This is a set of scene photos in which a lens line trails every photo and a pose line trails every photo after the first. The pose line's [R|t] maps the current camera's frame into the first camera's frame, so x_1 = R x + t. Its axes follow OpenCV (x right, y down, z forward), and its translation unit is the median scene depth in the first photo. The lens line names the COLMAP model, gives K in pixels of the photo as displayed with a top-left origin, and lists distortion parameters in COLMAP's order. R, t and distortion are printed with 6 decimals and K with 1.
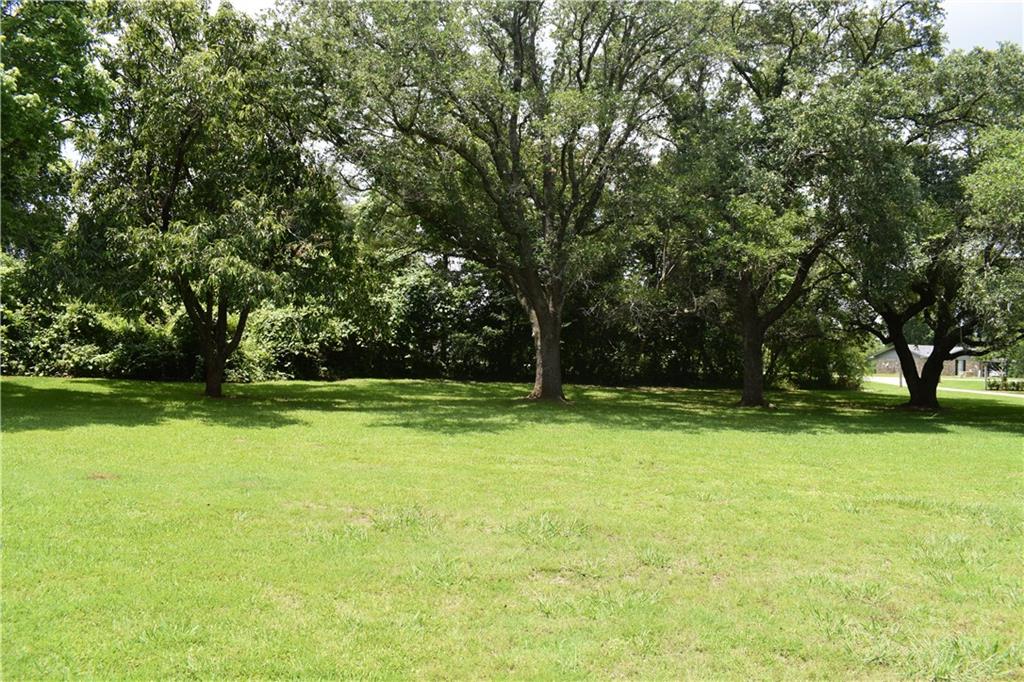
lens RADIAL K [[799.7, 0, 507.7], [0, 799.7, 339.5], [0, 0, 1]] dist [-0.093105, 0.005938]
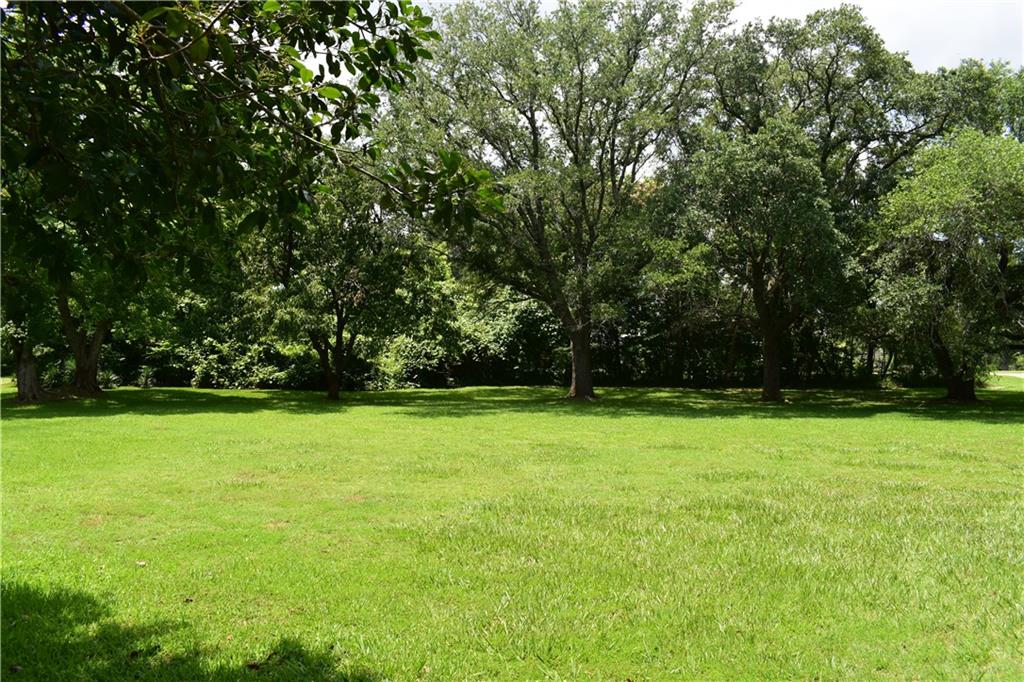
lens RADIAL K [[799.7, 0, 507.7], [0, 799.7, 339.5], [0, 0, 1]] dist [-0.093105, 0.005938]
pose [[0.943860, -0.042319, -0.327624, 0.337982], [0.036659, 0.999053, -0.023434, 0.007680], [0.328305, 0.010108, 0.944518, -0.218064]]
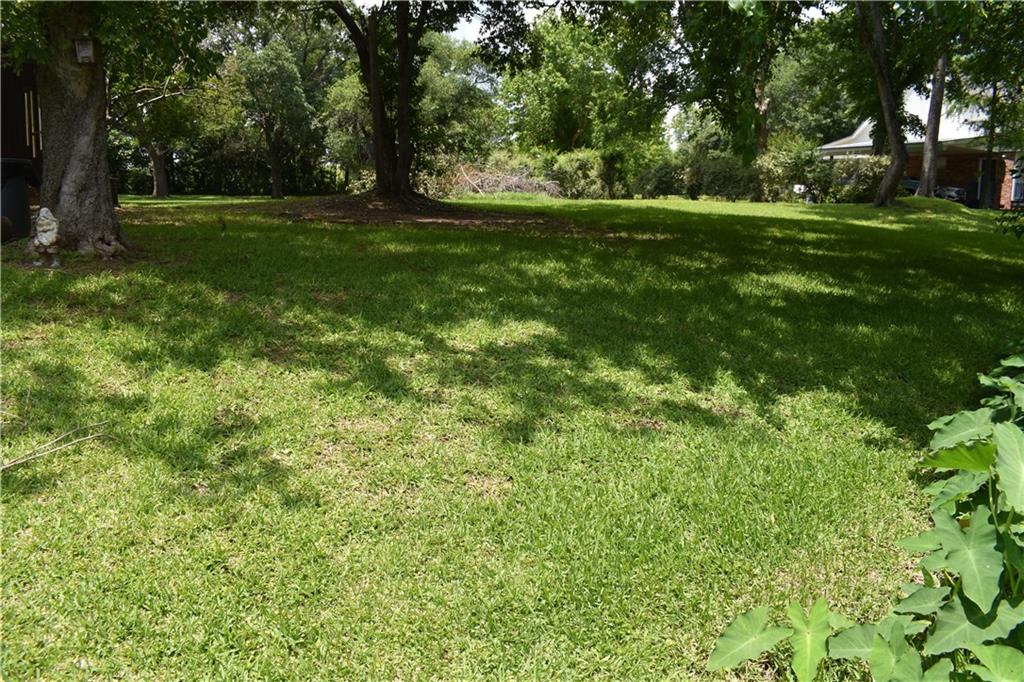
lens RADIAL K [[799.7, 0, 507.7], [0, 799.7, 339.5], [0, 0, 1]] dist [-0.093105, 0.005938]
pose [[0.971327, -0.064780, 0.228751, 0.405989], [0.017836, 0.979307, 0.201595, 0.041029], [-0.237077, -0.191735, 0.952382, -1.114454]]
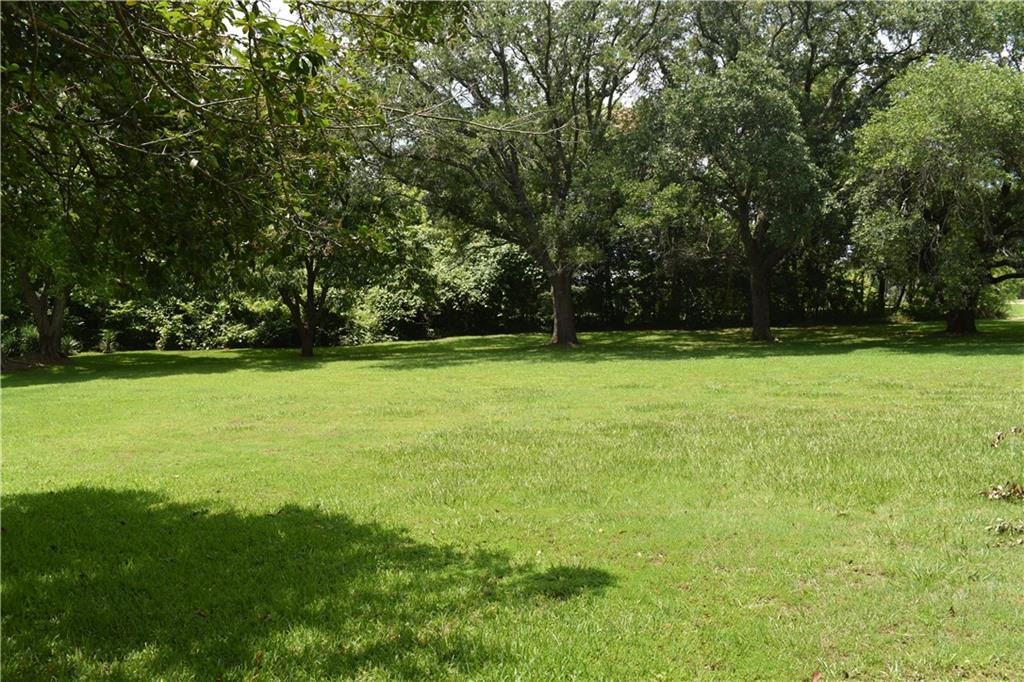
lens RADIAL K [[921.4, 0, 512.0], [0, 921.4, 341.0], [0, 0, 1]] dist [-0.083608, 0.005161]
pose [[0.944329, -0.057434, -0.323952, 0.407364], [0.075057, 0.996288, 0.042160, 0.004507], [0.320328, -0.064128, 0.945134, -0.334622]]
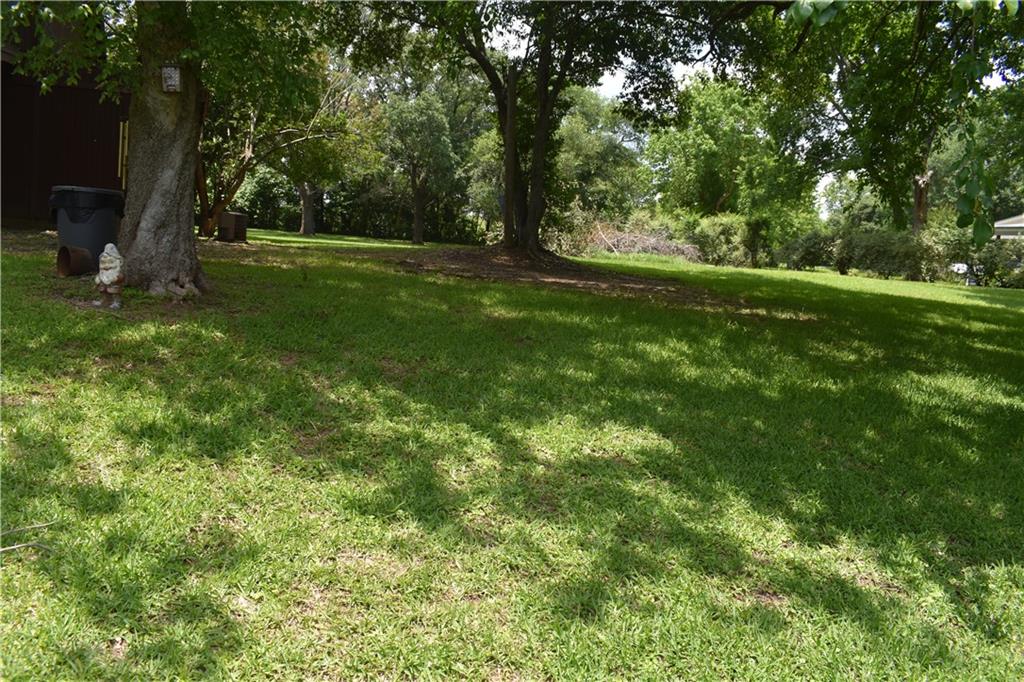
lens RADIAL K [[799.7, 0, 507.7], [0, 799.7, 339.5], [0, 0, 1]] dist [-0.093105, 0.005938]
pose [[0.997287, 0.028769, 0.067757, 0.420991], [-0.037817, 0.989946, 0.136299, 0.039381], [-0.063154, -0.138492, 0.988348, -1.081399]]
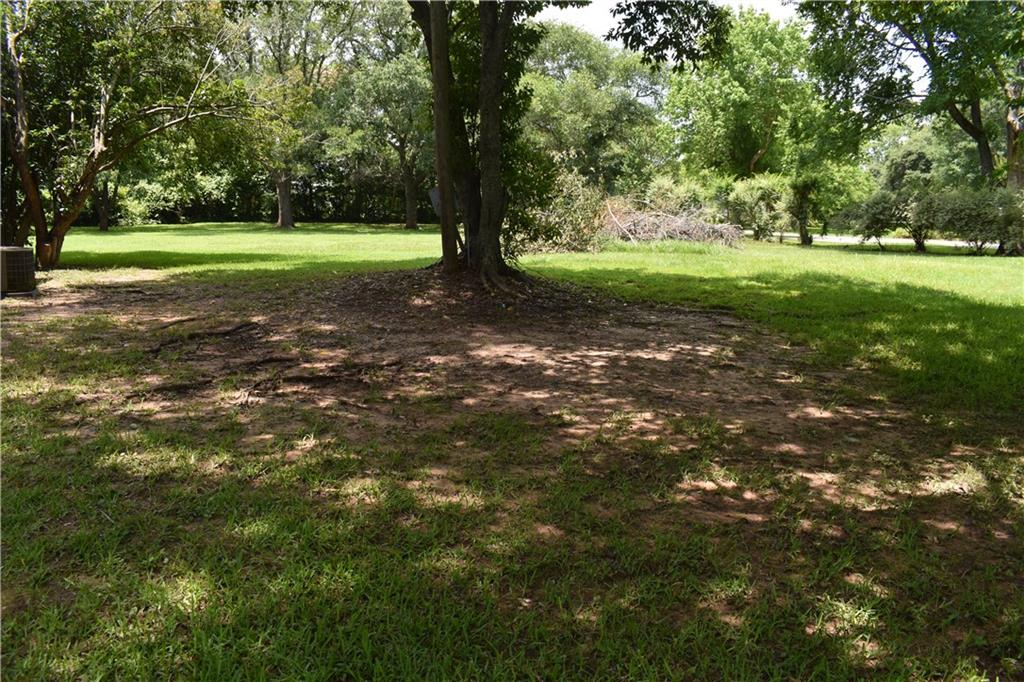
lens RADIAL K [[799.7, 0, 507.7], [0, 799.7, 339.5], [0, 0, 1]] dist [-0.093105, 0.005938]
pose [[0.999025, -0.030891, 0.031547, 0.475850], [0.024866, 0.984051, 0.176142, 0.018192], [-0.036485, -0.175186, 0.983859, -0.842275]]
